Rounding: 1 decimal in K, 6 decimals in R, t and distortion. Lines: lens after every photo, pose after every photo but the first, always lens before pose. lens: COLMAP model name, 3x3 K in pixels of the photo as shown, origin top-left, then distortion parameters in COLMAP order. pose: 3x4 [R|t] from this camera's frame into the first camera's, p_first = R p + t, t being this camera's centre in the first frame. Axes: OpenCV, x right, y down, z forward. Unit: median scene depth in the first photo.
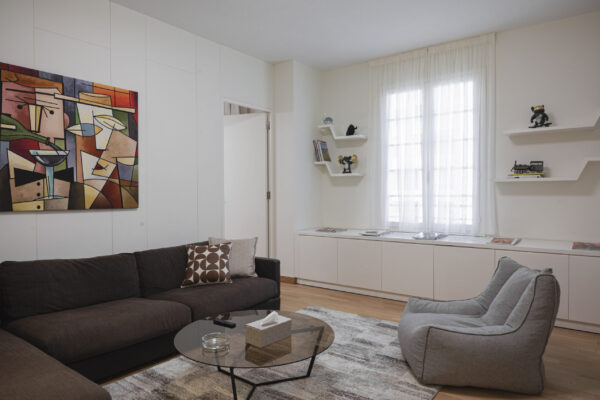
lens RADIAL K [[400.9, 0, 296.3], [0, 400.9, 200.1], [0, 0, 1]] dist [-0.014018, 0.007018]
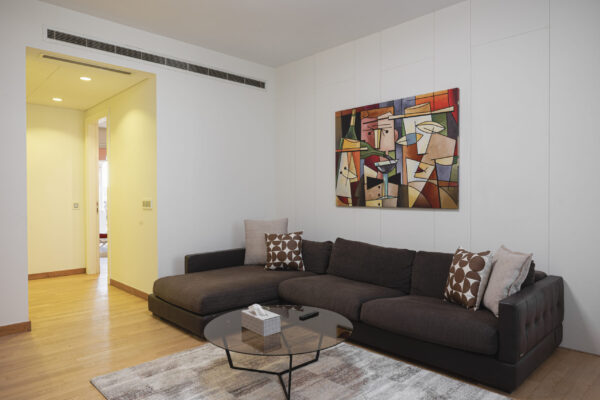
lens RADIAL K [[400.9, 0, 299.3], [0, 400.9, 195.3], [0, 0, 1]] dist [-0.014018, 0.007018]
pose [[-0.143854, 0.002721, -0.989595, 0.605616], [-0.010199, 0.999939, 0.004232, -0.013325], [0.989546, 0.010701, -0.143817, 0.767455]]
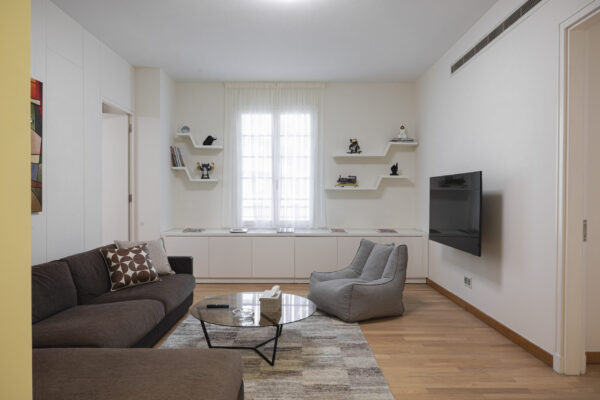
lens RADIAL K [[400.9, 0, 301.2], [0, 400.9, 201.7], [0, 0, 1]] dist [-0.014018, 0.007018]
pose [[0.791131, -0.000537, 0.611647, -0.485134], [0.003448, 0.999988, -0.003582, 0.002634], [-0.611637, 0.004942, 0.791123, -0.061971]]
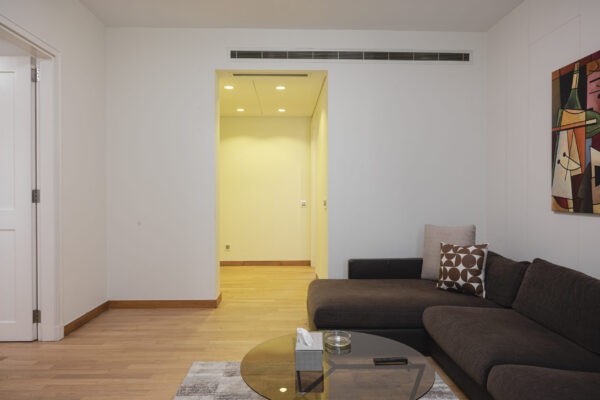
lens RADIAL K [[400.9, 0, 296.9], [0, 400.9, 198.6], [0, 0, 1]] dist [-0.014018, 0.007018]
pose [[-0.775151, 0.006916, -0.631739, 0.308642], [-0.007599, 0.999766, 0.020269, -0.015578], [0.631731, 0.020512, -0.774916, 1.011337]]
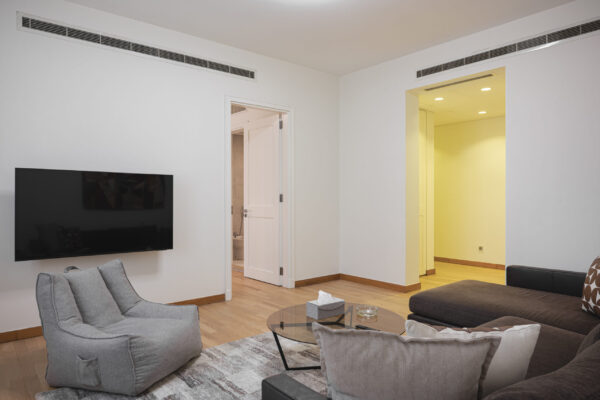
lens RADIAL K [[400.9, 0, 297.6], [0, 400.9, 198.8], [0, 0, 1]] dist [-0.014018, 0.007018]
pose [[-0.976114, 0.004054, 0.217221, -0.154491], [0.008116, 0.999808, 0.017811, -0.021709], [-0.217107, 0.019148, -0.975960, 1.357445]]
